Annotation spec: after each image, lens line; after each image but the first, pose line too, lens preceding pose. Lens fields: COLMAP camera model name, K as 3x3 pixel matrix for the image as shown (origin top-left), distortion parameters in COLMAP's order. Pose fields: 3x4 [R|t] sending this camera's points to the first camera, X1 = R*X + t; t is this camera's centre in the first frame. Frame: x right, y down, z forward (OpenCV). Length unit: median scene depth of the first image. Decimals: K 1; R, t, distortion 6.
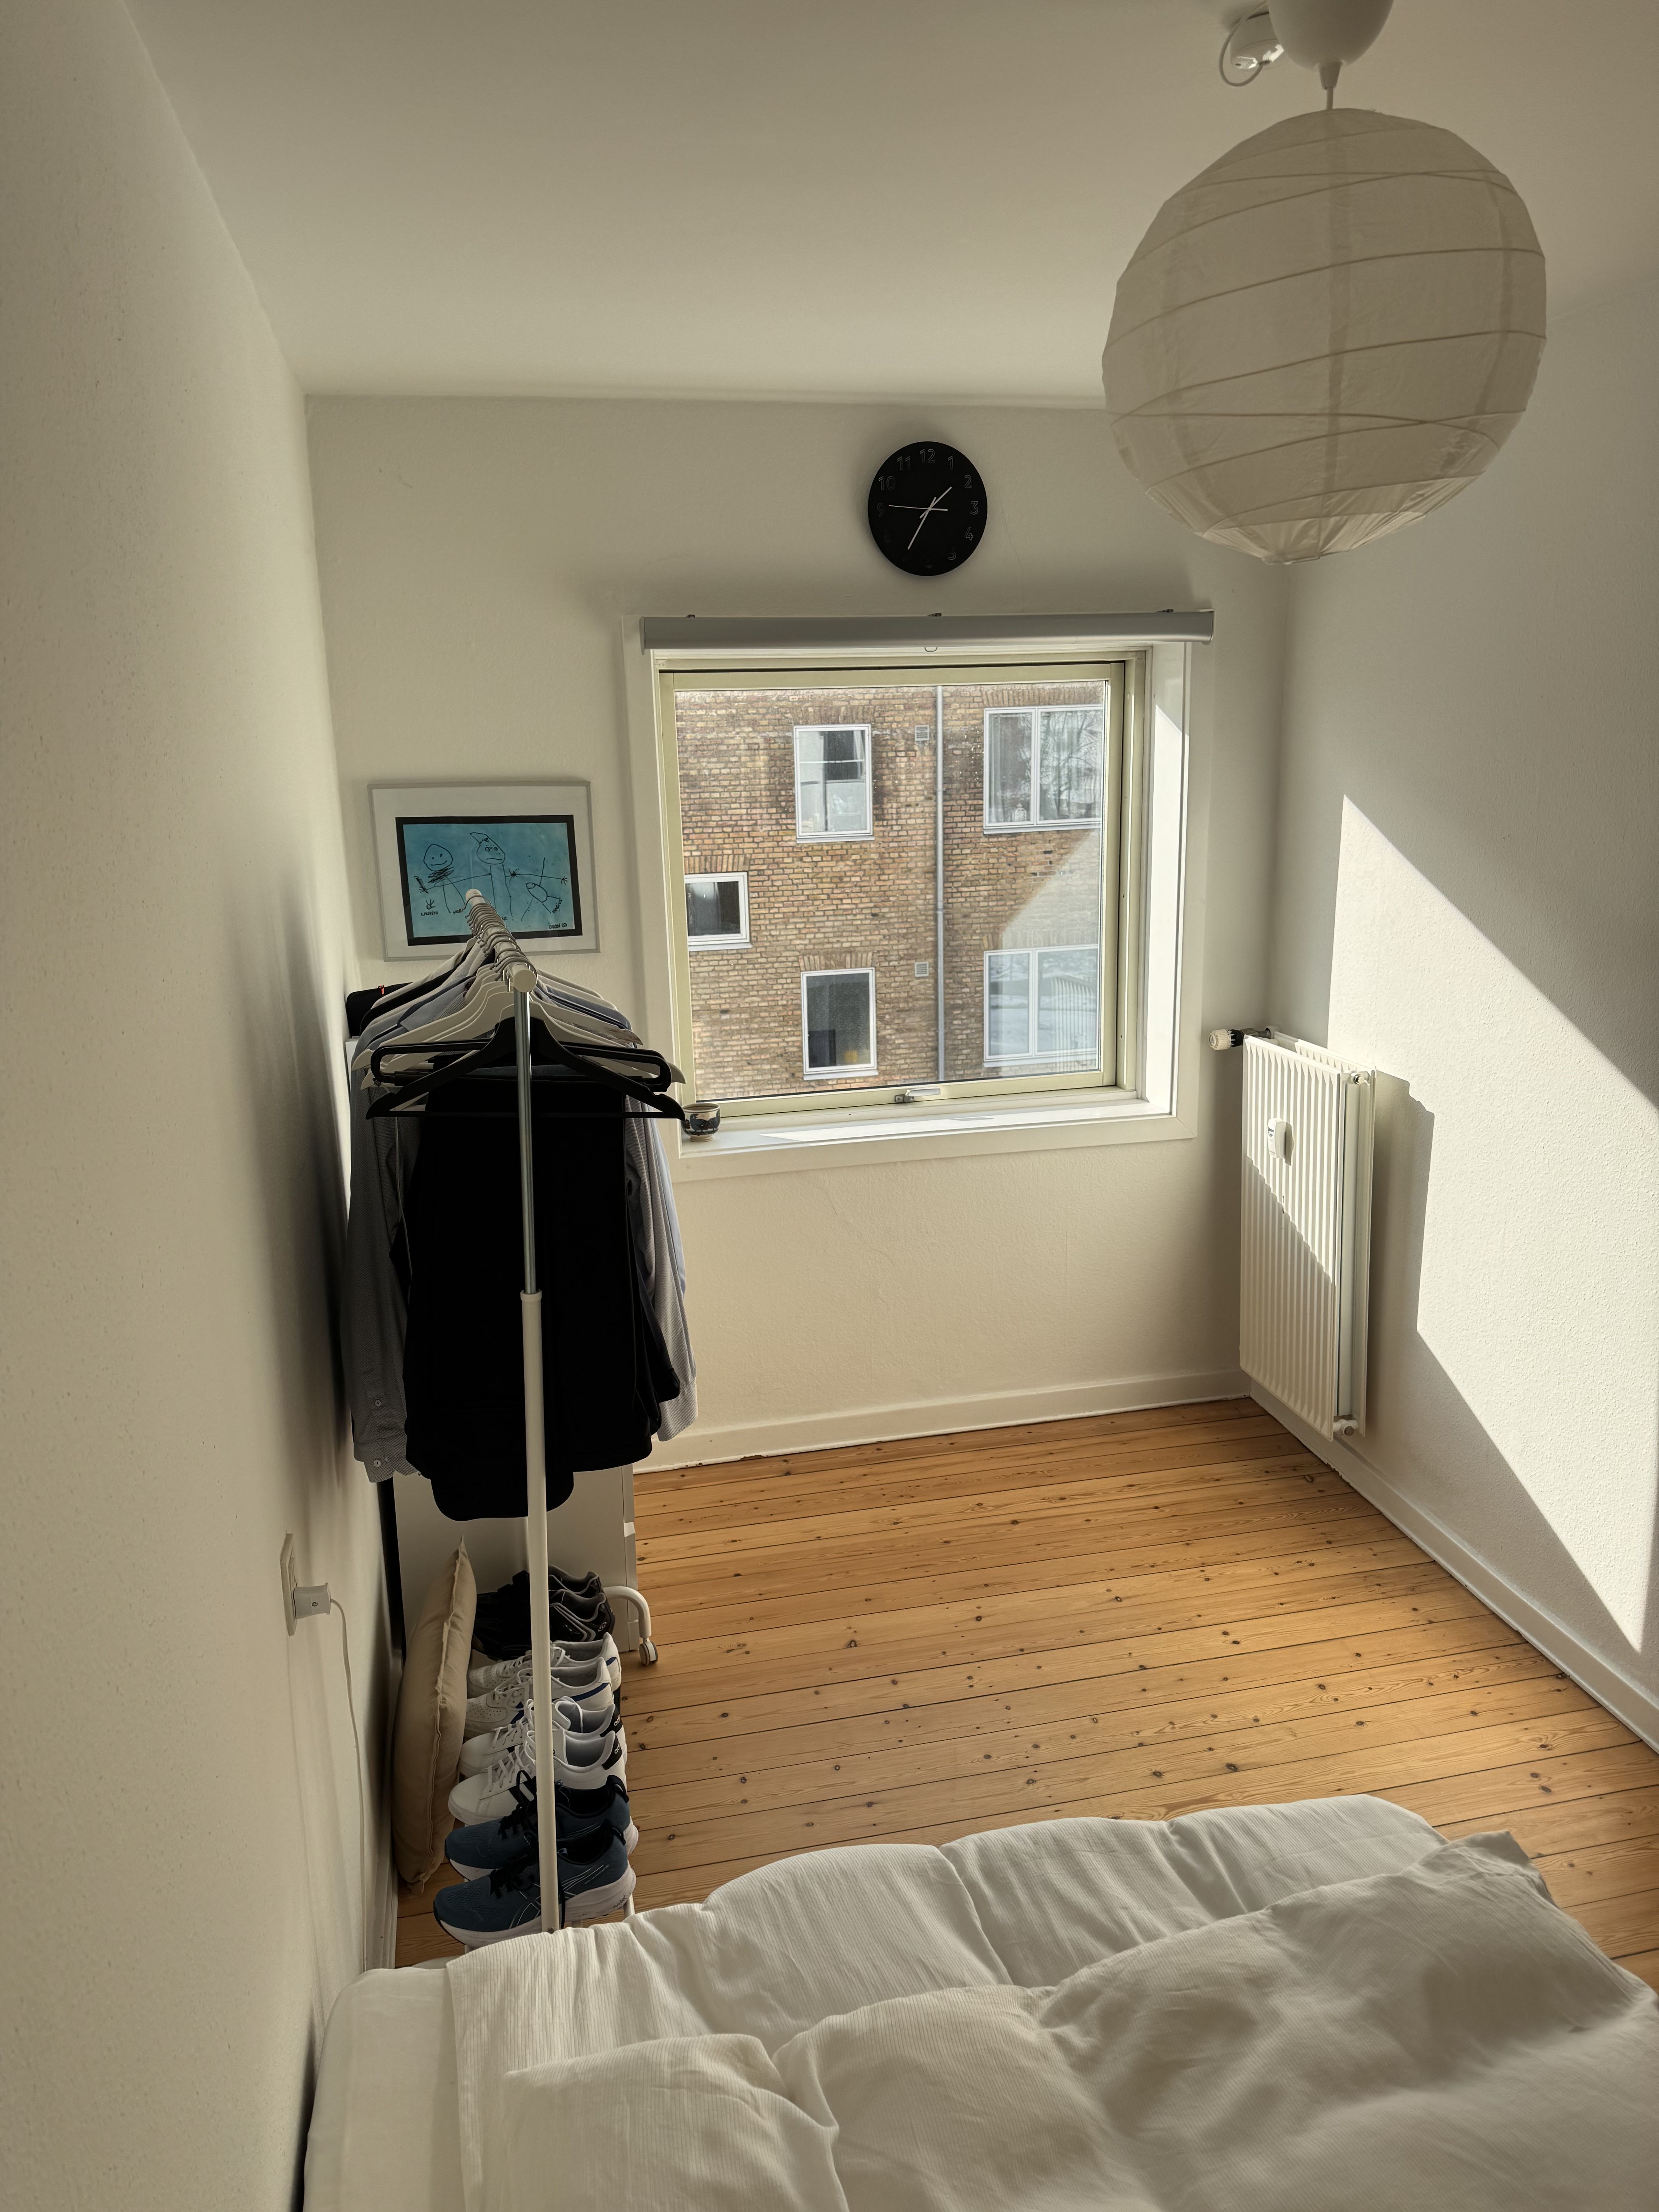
lens RADIAL K [[1537.2, 0, 821.9], [0, 1537.2, 1106.7], [0, 0, 1]] dist [0.186810, -0.330450]
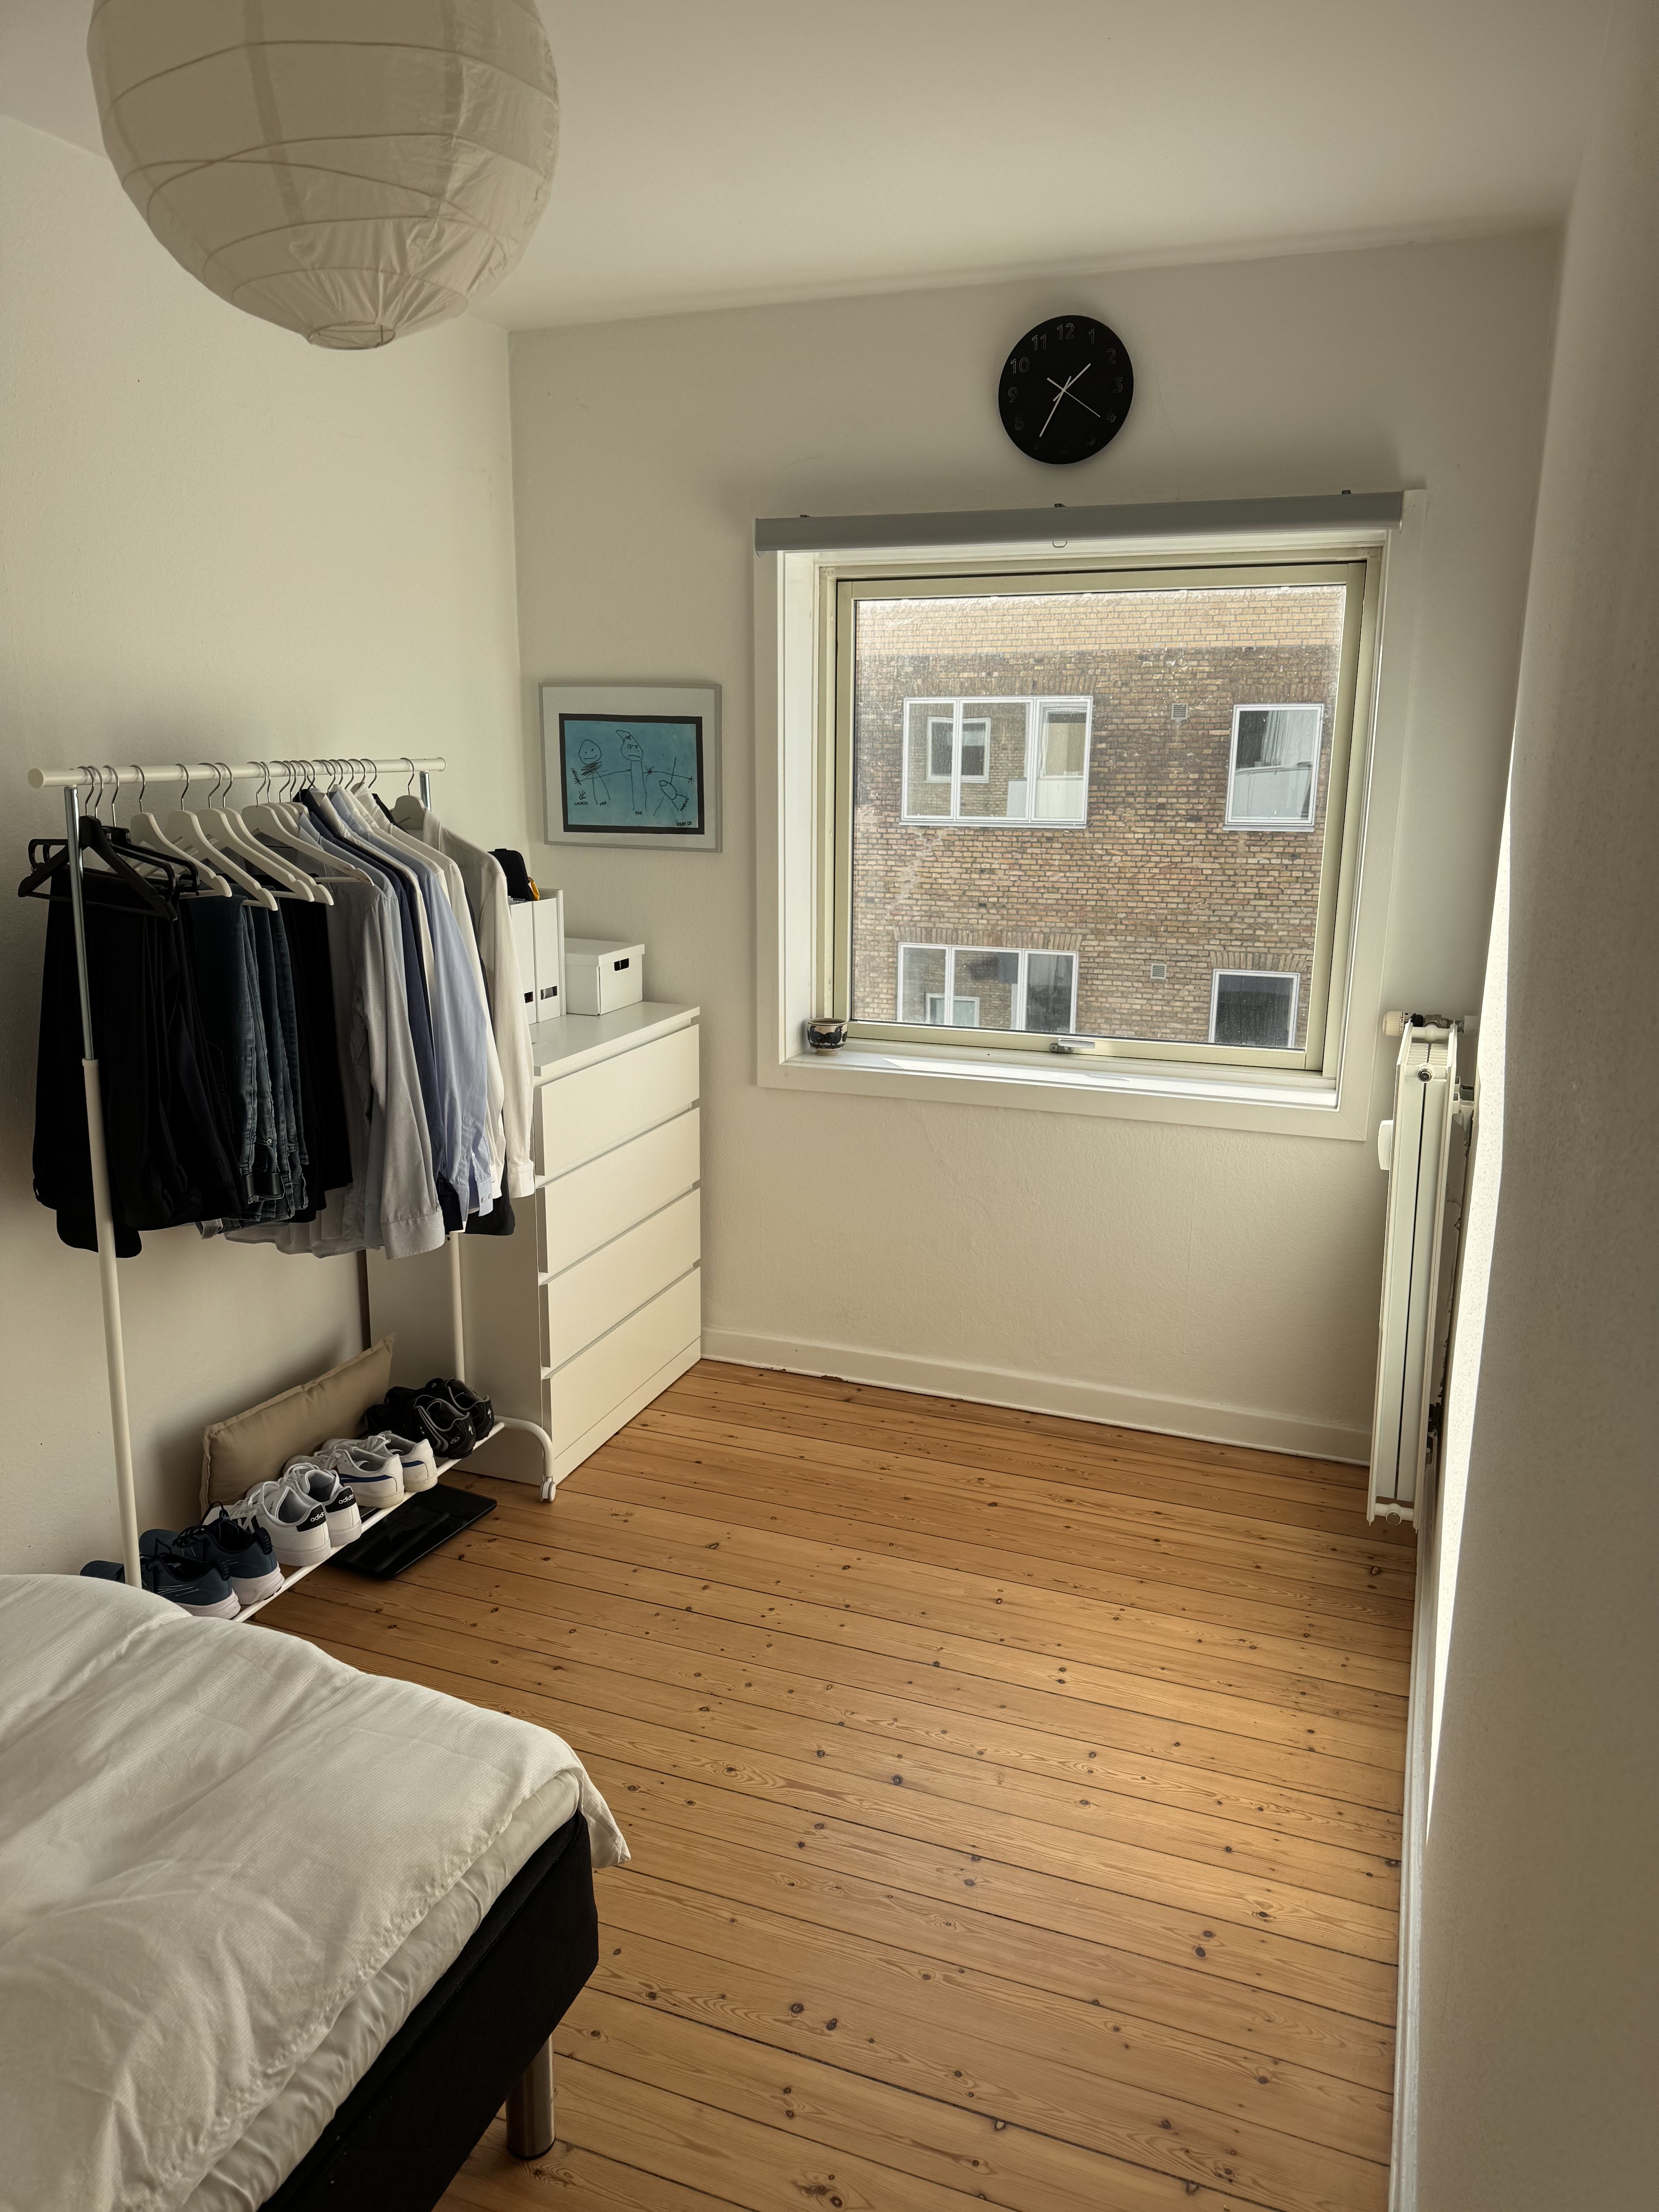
lens RADIAL K [[1537.2, 0, 821.9], [0, 1537.2, 1106.7], [0, 0, 1]] dist [0.186810, -0.330450]
pose [[0.832382, 0.159628, -0.530715, 0.504579], [-0.156440, 0.986354, 0.051312, 0.004738], [0.531664, 0.040314, 0.845996, 0.167399]]
